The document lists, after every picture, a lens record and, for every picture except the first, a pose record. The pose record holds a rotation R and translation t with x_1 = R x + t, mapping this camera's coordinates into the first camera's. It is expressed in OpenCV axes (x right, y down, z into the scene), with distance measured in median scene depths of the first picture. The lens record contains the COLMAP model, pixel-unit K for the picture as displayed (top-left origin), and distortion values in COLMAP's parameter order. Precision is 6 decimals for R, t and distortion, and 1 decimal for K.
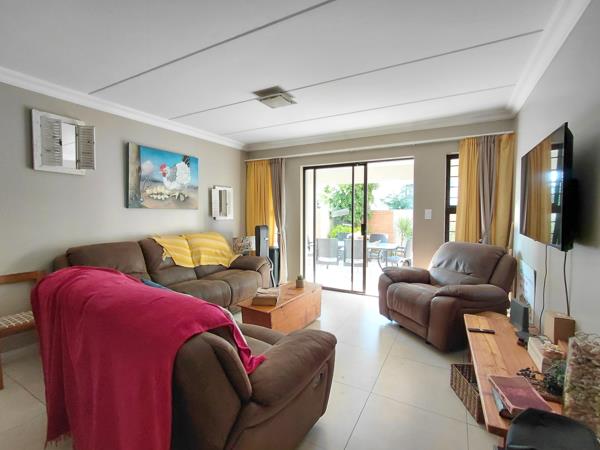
lens RADIAL K [[282.2, 0, 294.6], [0, 282.2, 224.8], [0, 0, 1]] dist [-0.005928, 0.001603]
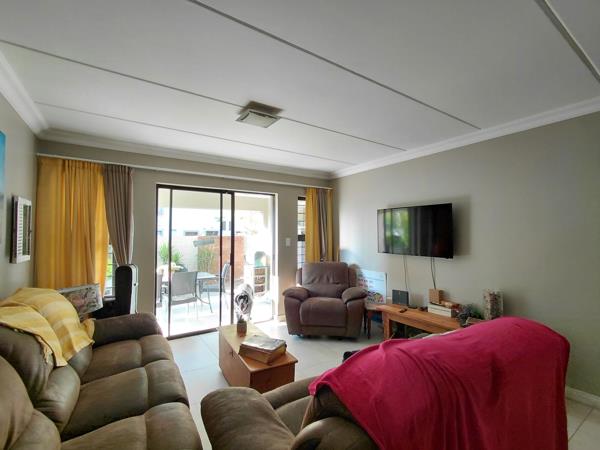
lens RADIAL K [[282.2, 0, 304.0], [0, 282.2, 228.0], [0, 0, 1]] dist [-0.005928, 0.001603]
pose [[0.467216, 0.026503, 0.883746, -0.515061], [0.044601, 0.997572, -0.053496, -0.025818], [-0.883018, 0.064410, 0.464899, 0.316746]]
